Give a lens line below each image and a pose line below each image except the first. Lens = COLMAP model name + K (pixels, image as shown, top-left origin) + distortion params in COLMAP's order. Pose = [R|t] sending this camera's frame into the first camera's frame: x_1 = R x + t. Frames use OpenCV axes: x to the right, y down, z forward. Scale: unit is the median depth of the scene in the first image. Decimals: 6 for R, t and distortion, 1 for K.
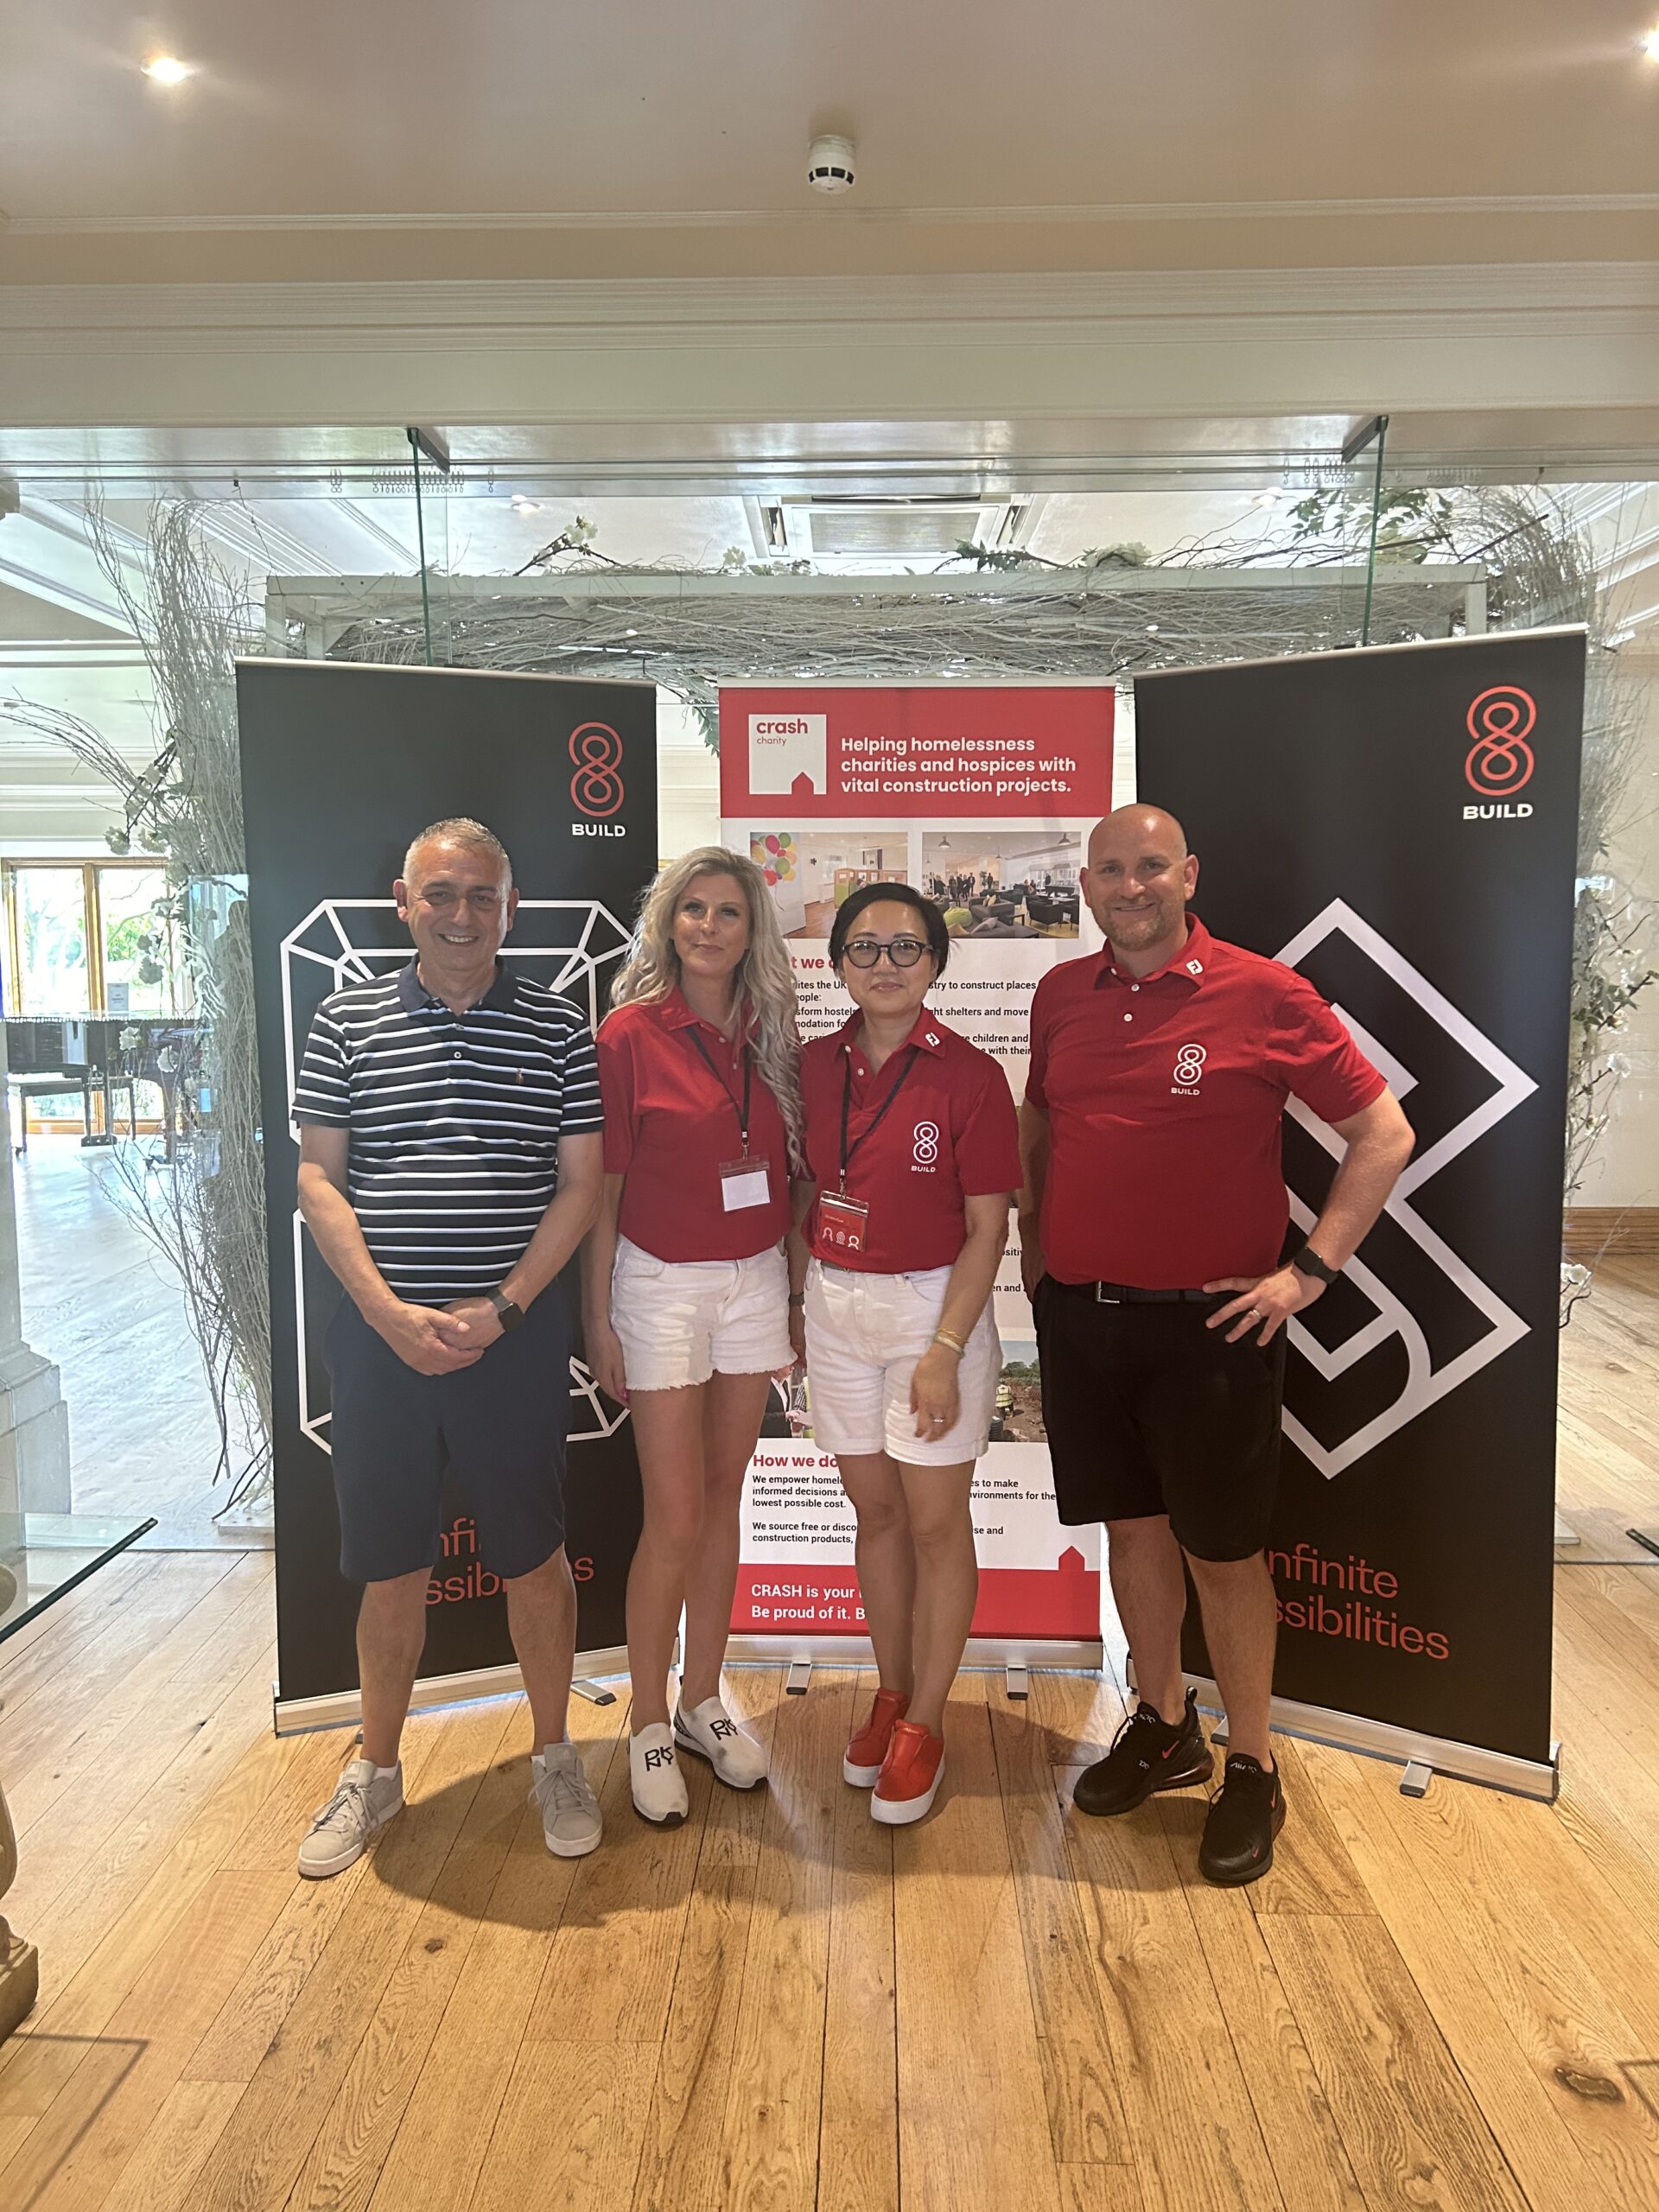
lens RADIAL K [[1664.9, 0, 826.1], [0, 1664.9, 1095.8], [0, 0, 1]] dist [-0.016640, -0.019045]
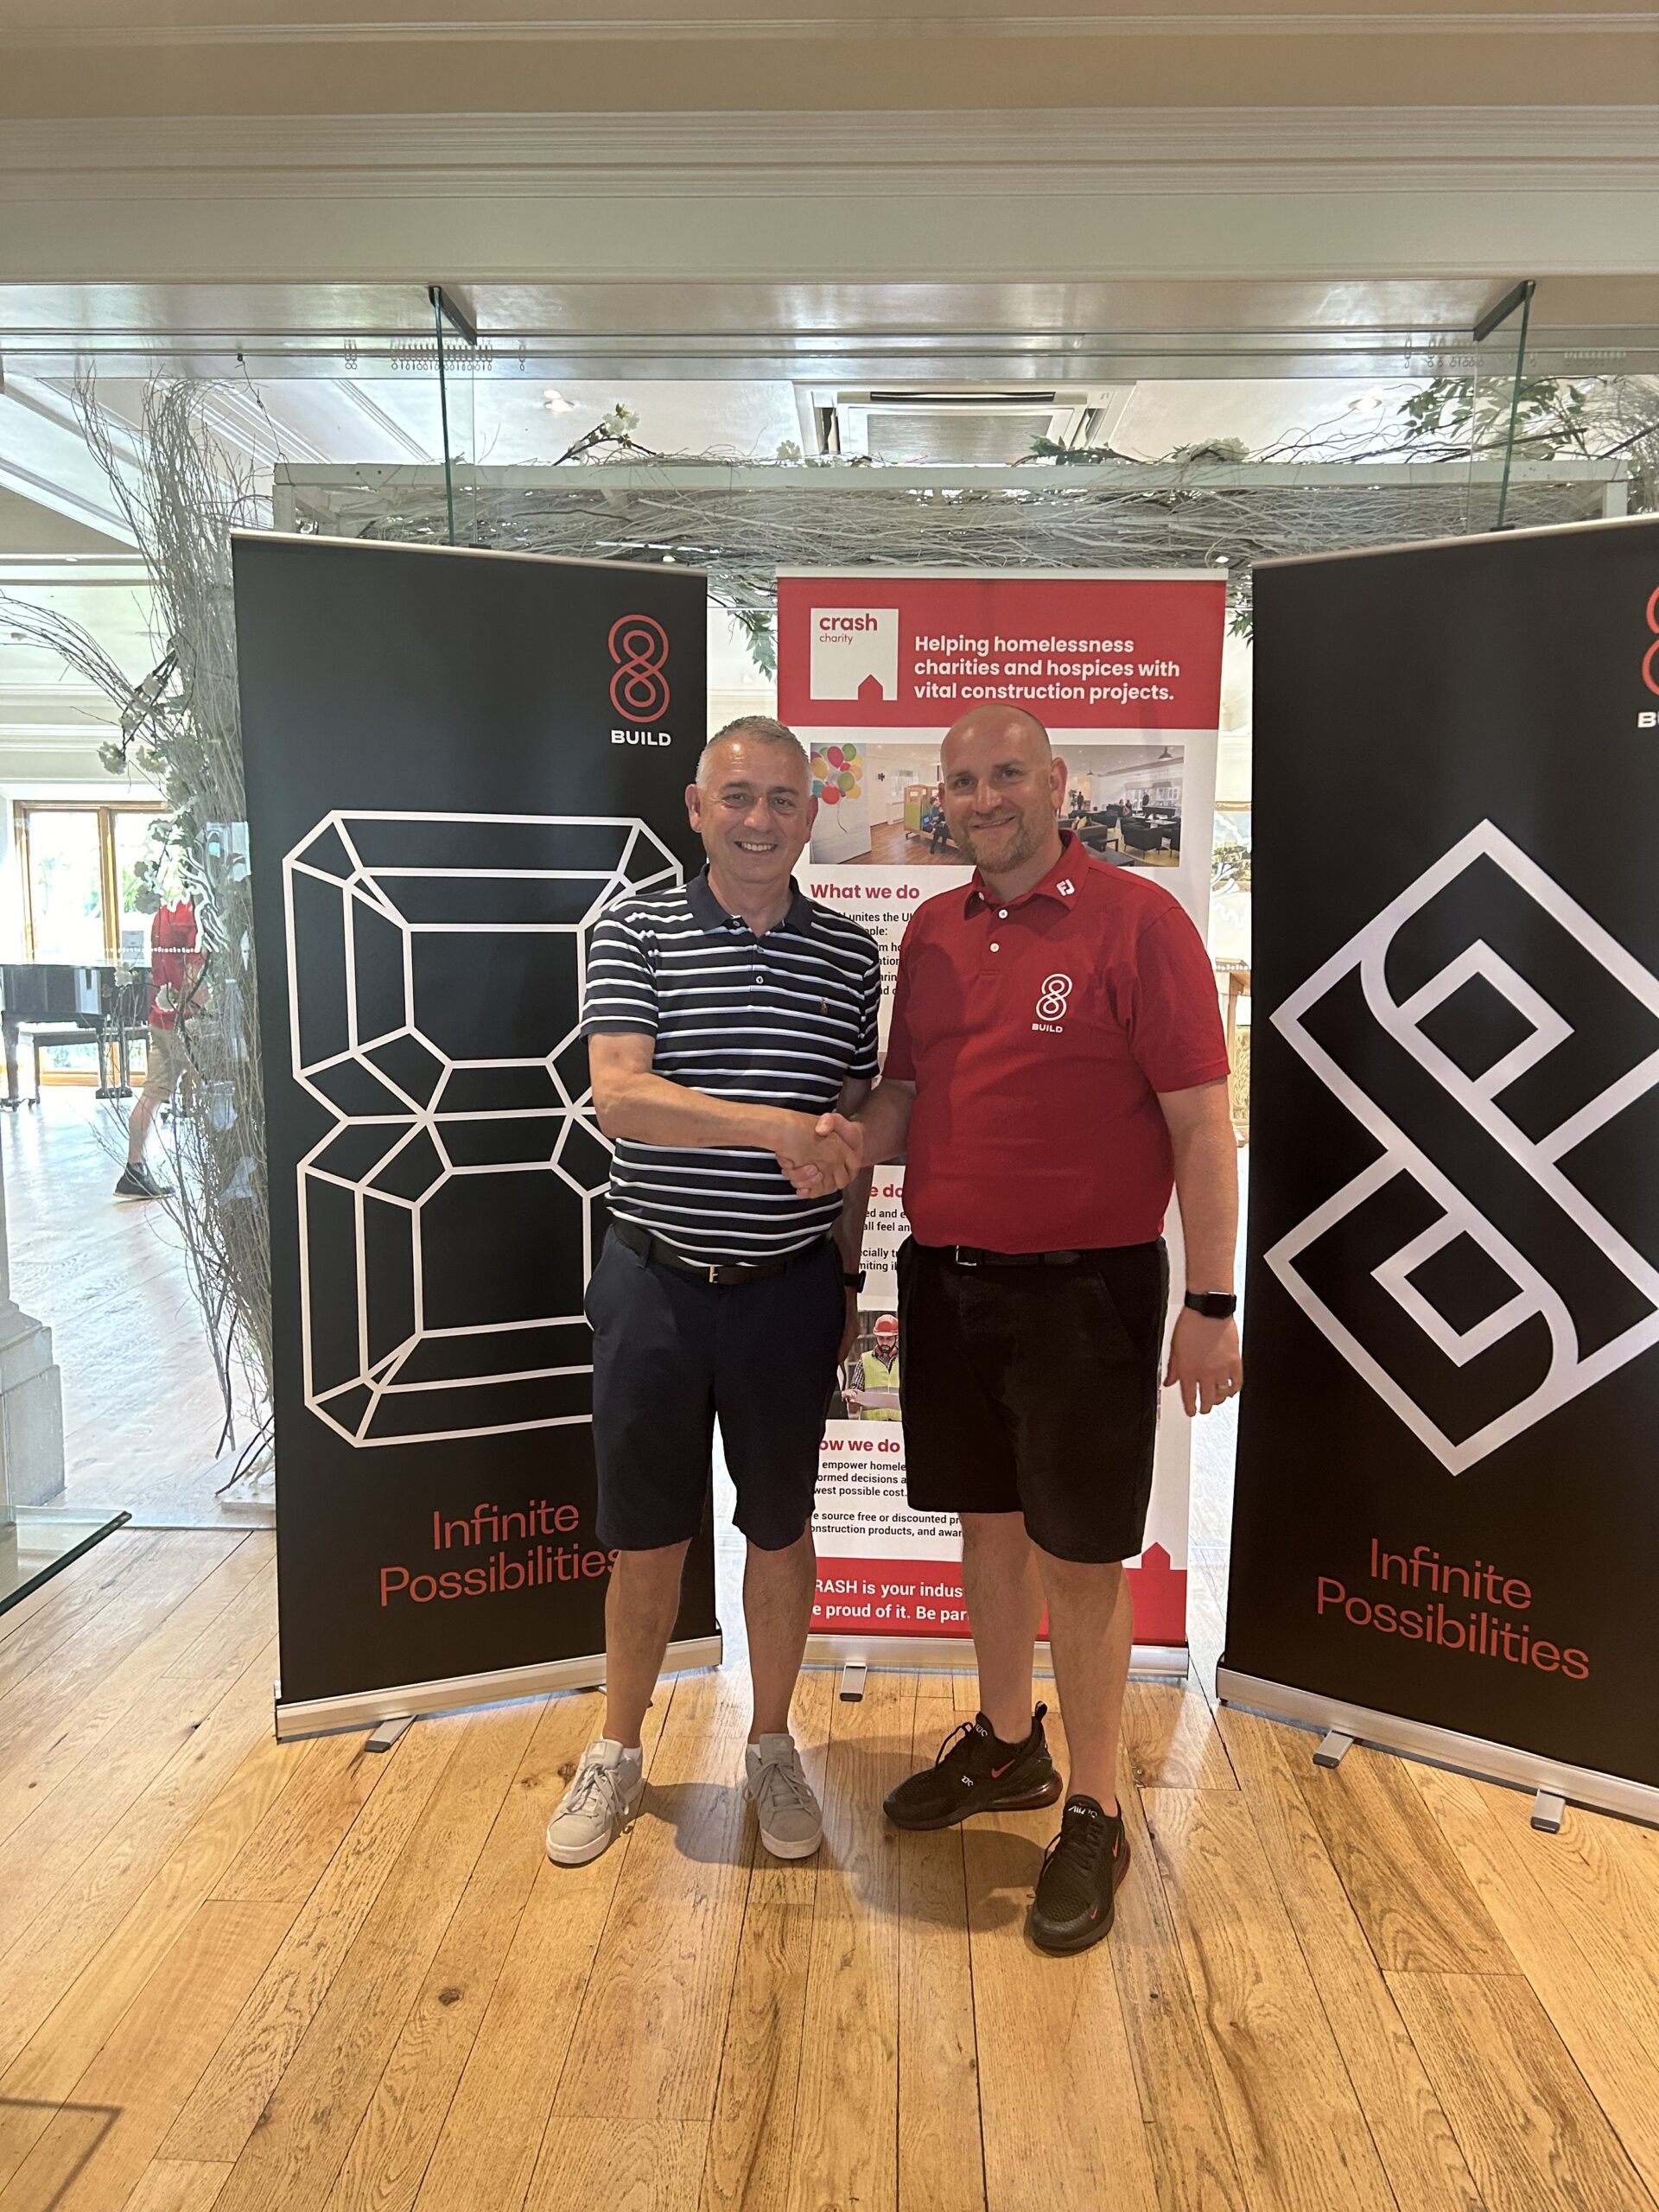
lens RADIAL K [[1664.9, 0, 835.4], [0, 1664.9, 1117.1], [0, 0, 1]] dist [-0.016640, -0.019045]
pose [[0.999887, 0.012119, -0.008858, -0.022421], [-0.011814, 0.999360, 0.033770, 0.011320], [0.009261, -0.033662, 0.999390, 0.105175]]
